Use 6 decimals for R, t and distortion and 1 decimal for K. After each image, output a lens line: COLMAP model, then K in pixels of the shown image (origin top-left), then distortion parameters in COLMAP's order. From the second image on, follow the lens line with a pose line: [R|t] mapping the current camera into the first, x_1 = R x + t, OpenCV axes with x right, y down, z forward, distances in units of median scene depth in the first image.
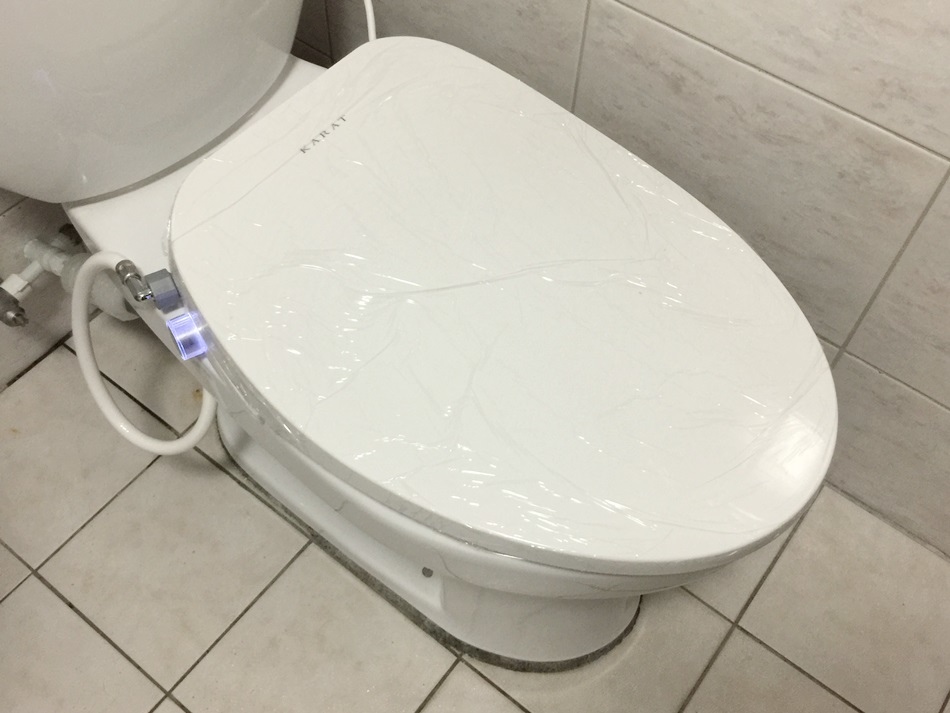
lens RADIAL K [[988.6, 0, 475.0], [0, 988.6, 356.5], [0, 0, 1]] dist [0.012693, 0.013598]
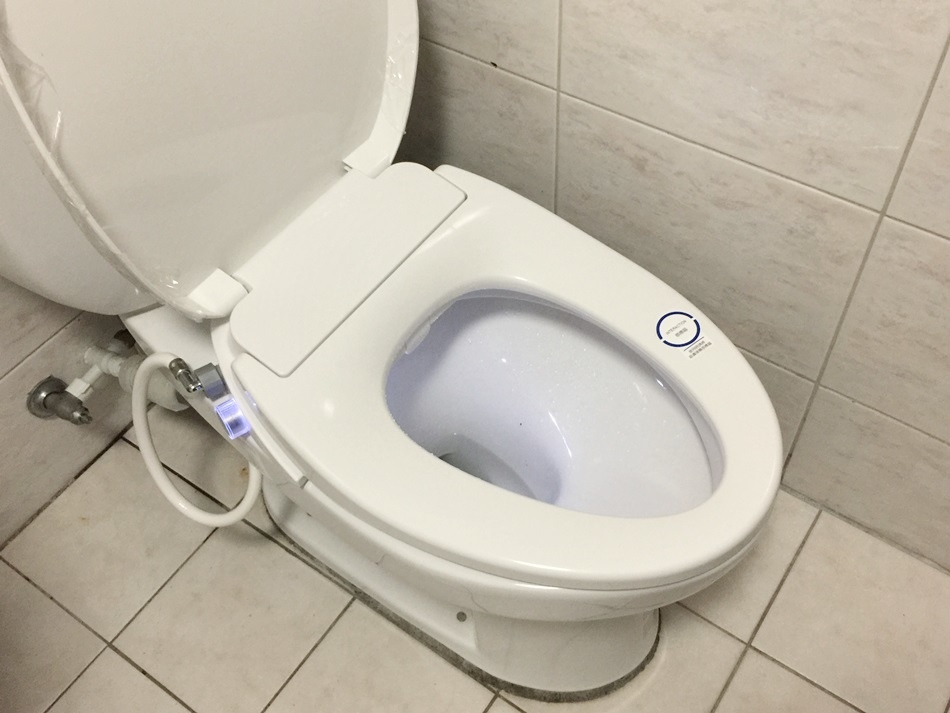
lens RADIAL K [[988.6, 0, 475.0], [0, 988.6, 356.5], [0, 0, 1]] dist [0.012693, 0.013598]
pose [[0.995861, -0.084105, -0.034447, 0.029491], [0.081578, 0.994266, -0.069142, 0.007585], [0.040065, 0.066045, 0.997012, -0.116282]]
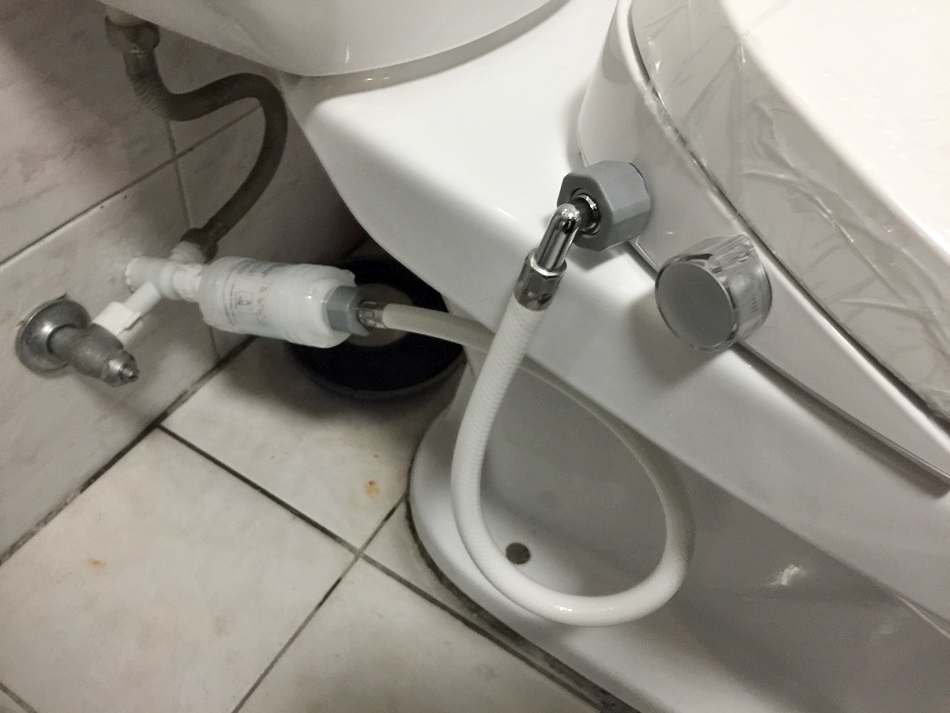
lens RADIAL K [[820.2, 0, 445.7], [0, 820.2, 356.0], [0, 0, 1]] dist [0.005224, 0.000571]
pose [[0.994244, -0.042944, 0.098157, -0.327755], [0.055569, 0.989989, -0.129744, 0.028282], [-0.091603, 0.134452, 0.986677, 0.507264]]
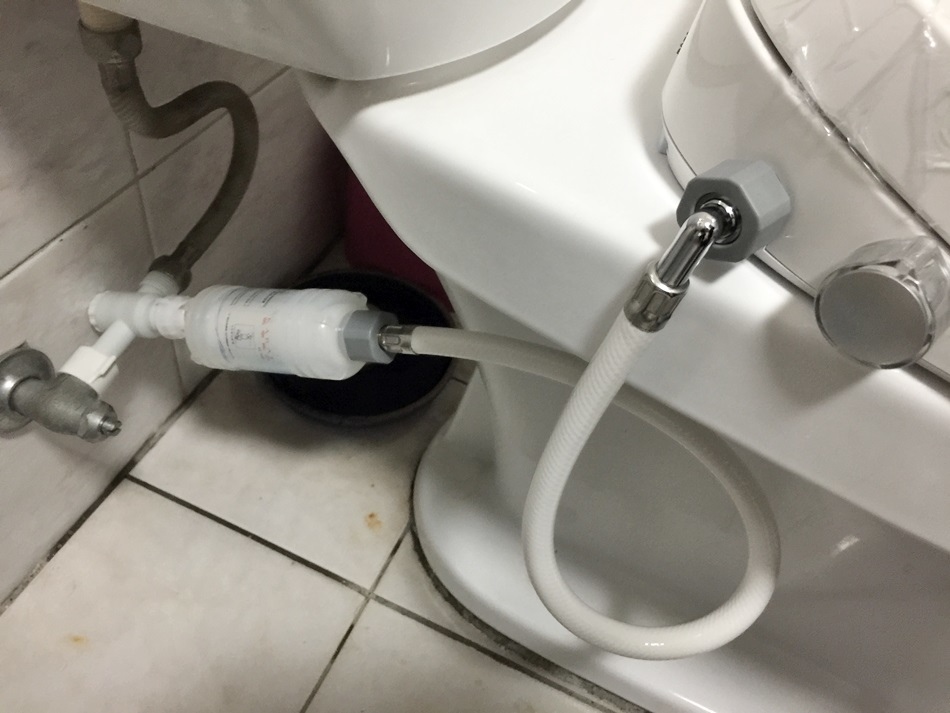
lens RADIAL K [[829.8, 0, 445.3], [0, 829.8, 354.3], [0, 0, 1]] dist [0.004177, -0.004640]
pose [[0.970679, -0.123671, 0.206126, -0.385030], [0.150172, 0.981560, -0.118269, 0.004326], [-0.187699, 0.145756, 0.971352, 0.548572]]
